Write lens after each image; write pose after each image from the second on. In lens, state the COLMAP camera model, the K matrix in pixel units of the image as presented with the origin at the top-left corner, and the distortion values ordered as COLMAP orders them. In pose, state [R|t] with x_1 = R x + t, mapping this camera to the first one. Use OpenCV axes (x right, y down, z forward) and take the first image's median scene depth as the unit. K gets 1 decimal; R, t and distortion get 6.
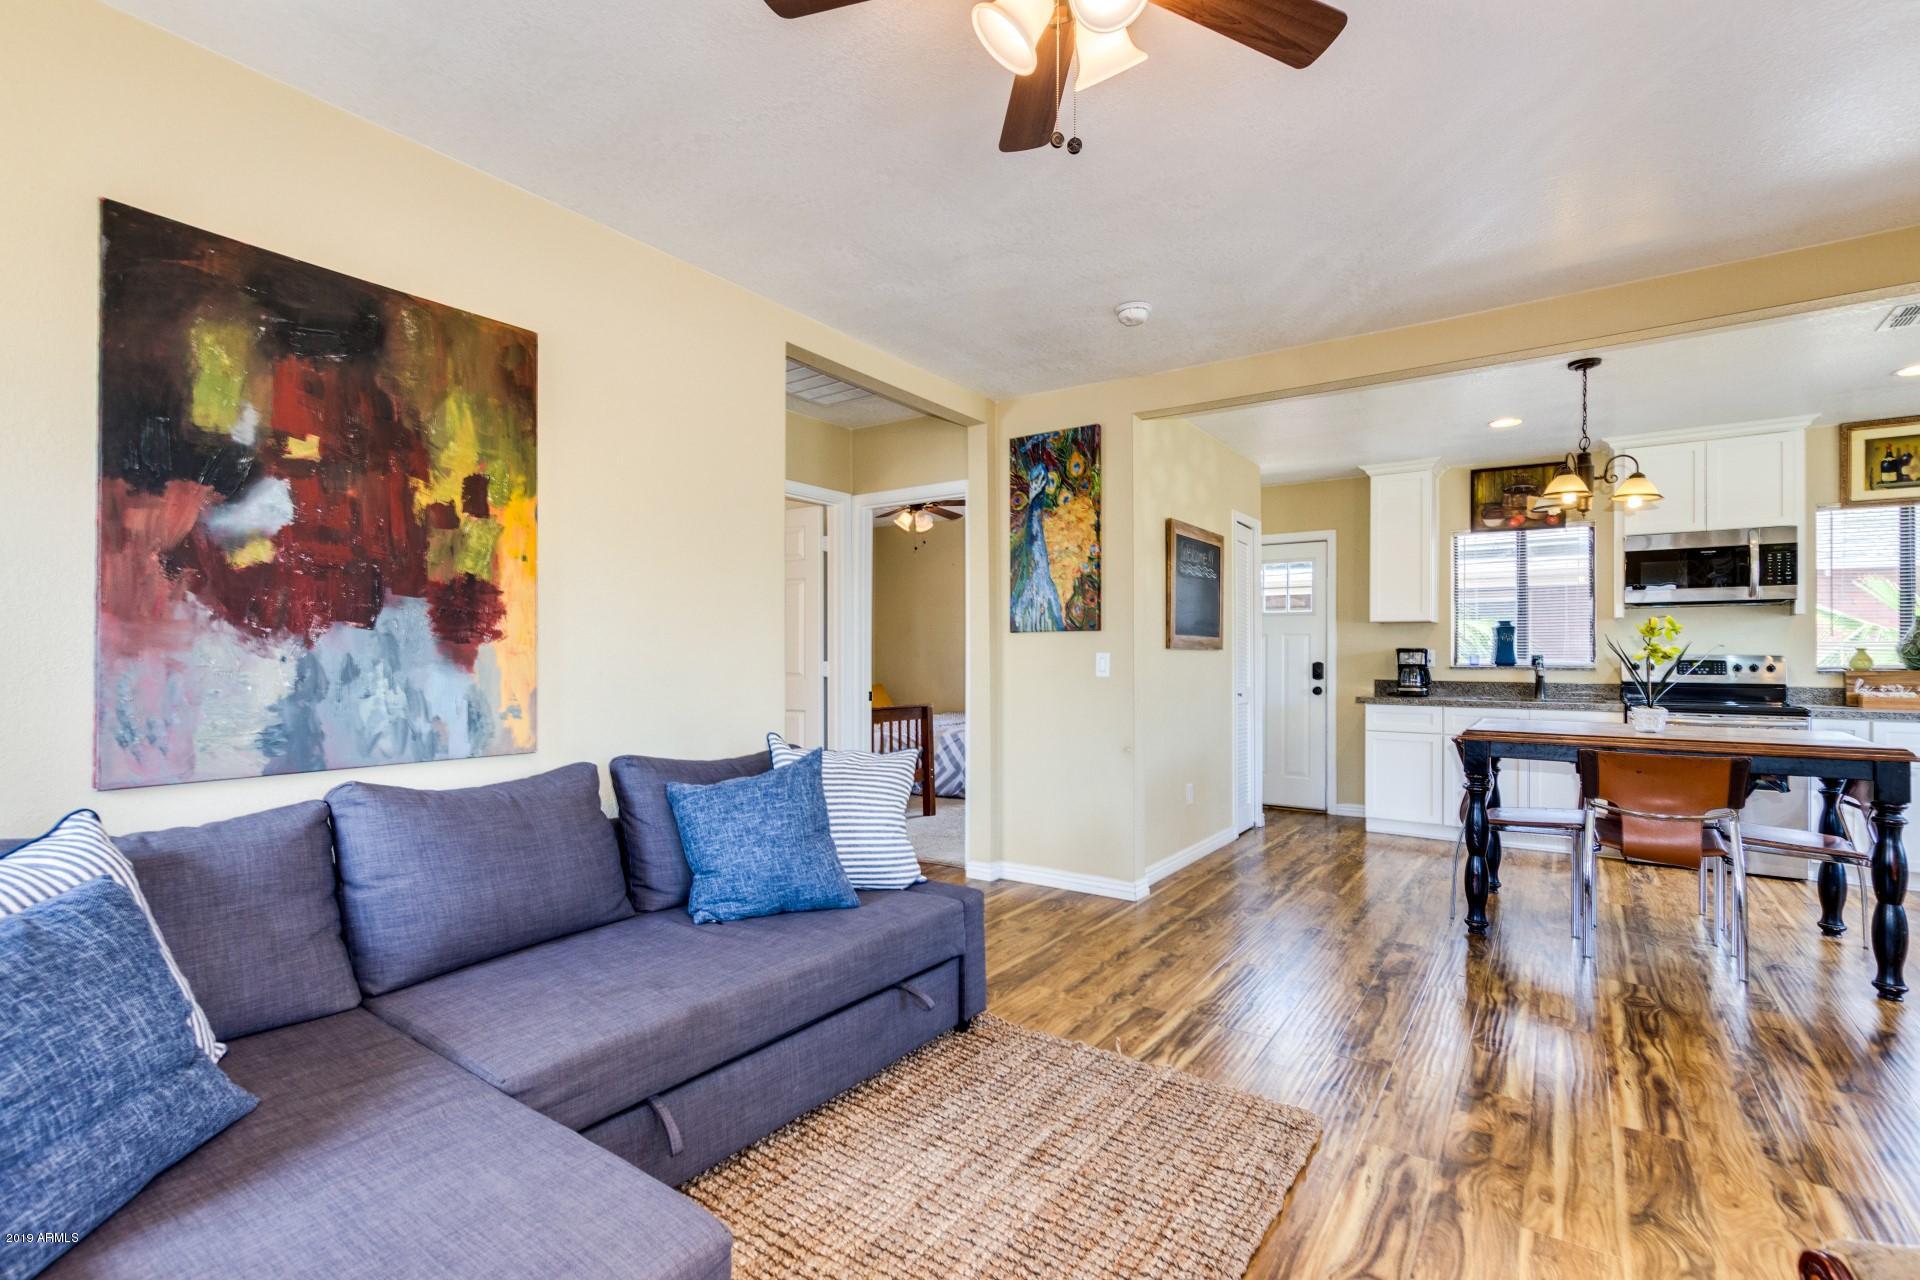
lens RADIAL K [[913.5, 0, 948.2], [0, 913.5, 654.0], [0, 0, 1]] dist [0.003168, -0.000841]
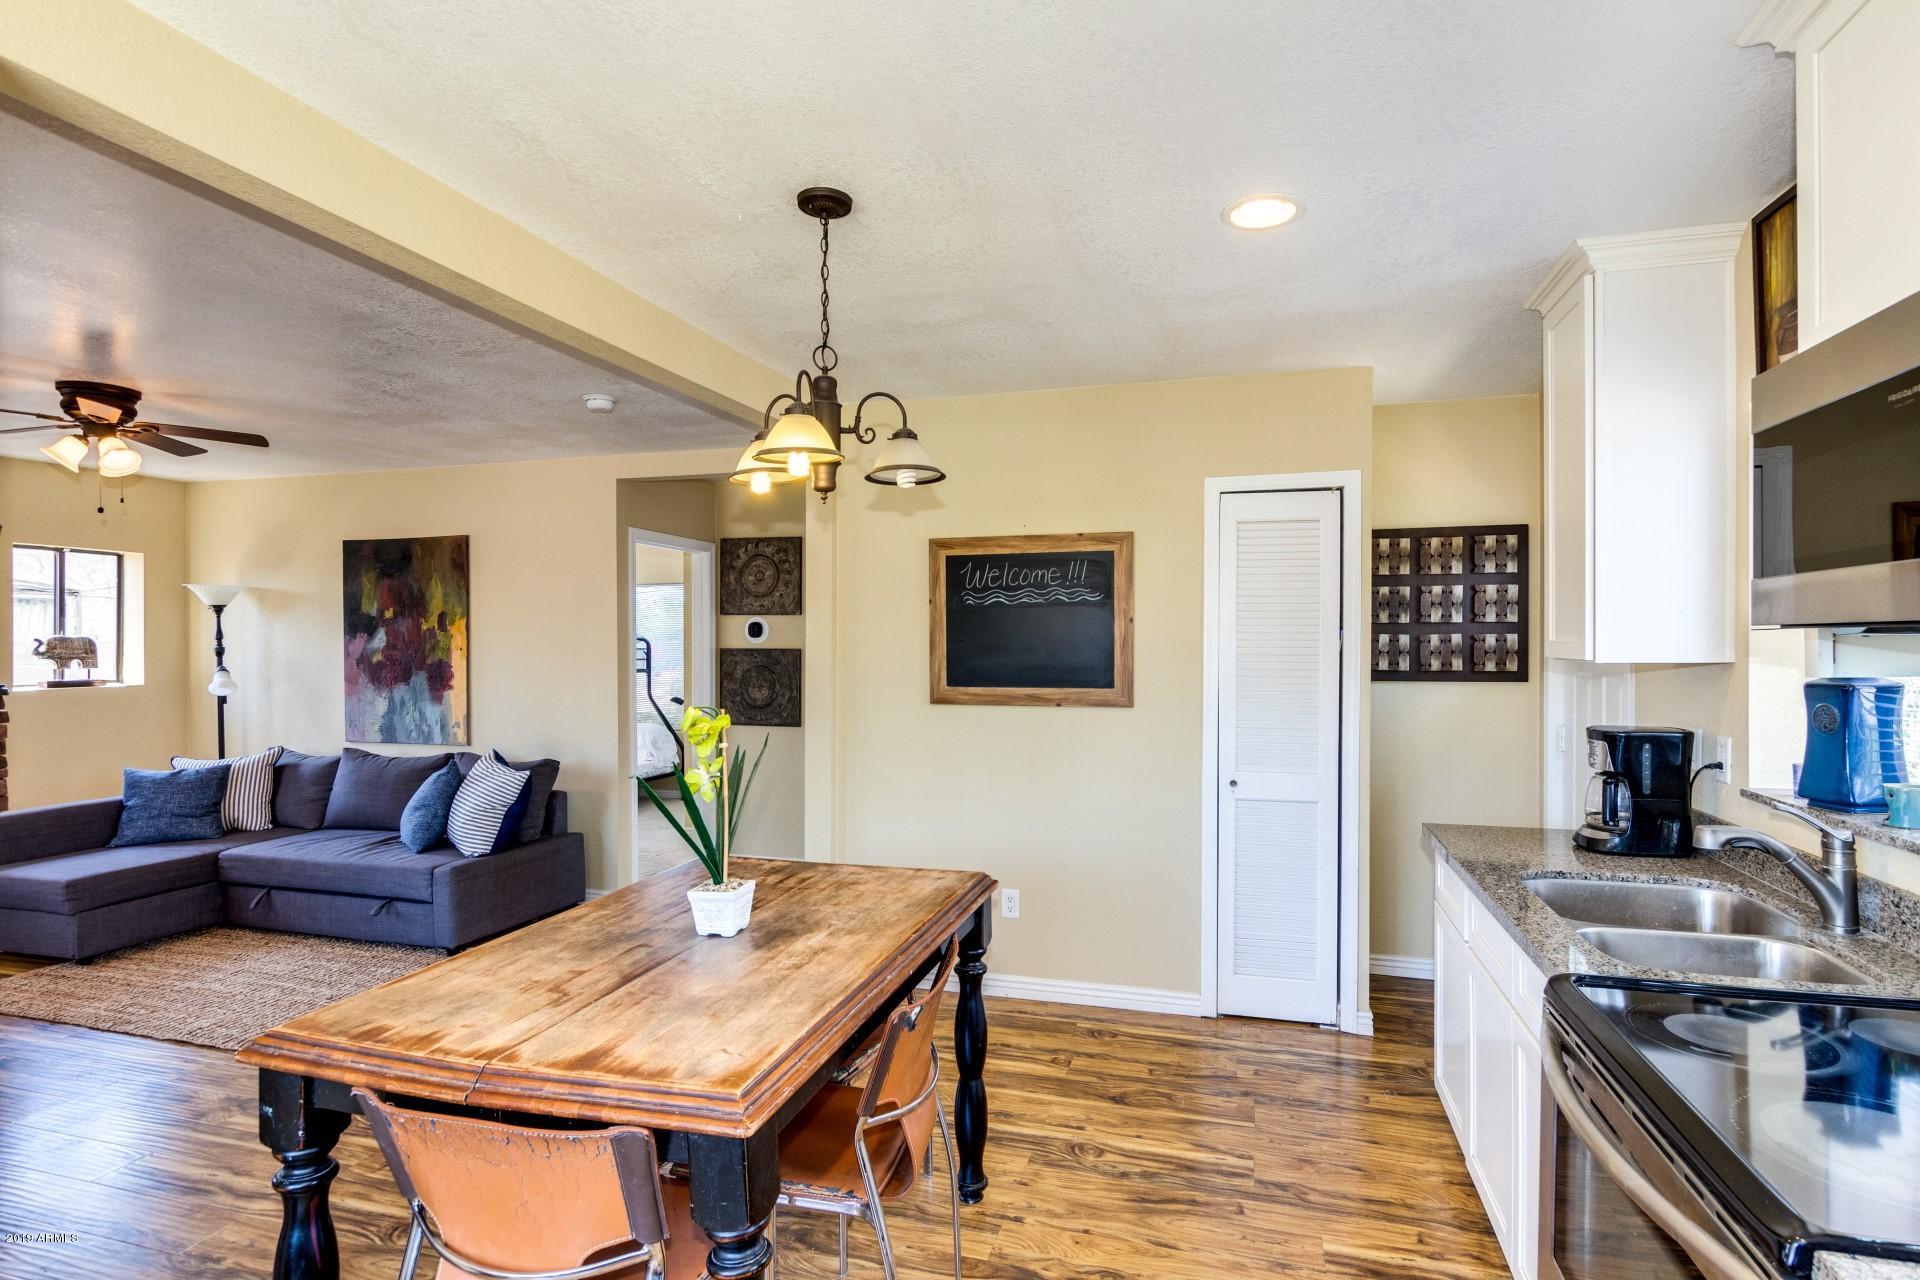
lens RADIAL K [[965.4, 0, 968.3], [0, 965.4, 646.8], [0, 0, 1]] dist [-0.005668, -0.000087]
pose [[0.316480, 0.001807, -0.948597, 0.972867], [0.011891, 0.999912, 0.005872, -0.055388], [0.948525, -0.013138, 0.316431, 0.707344]]
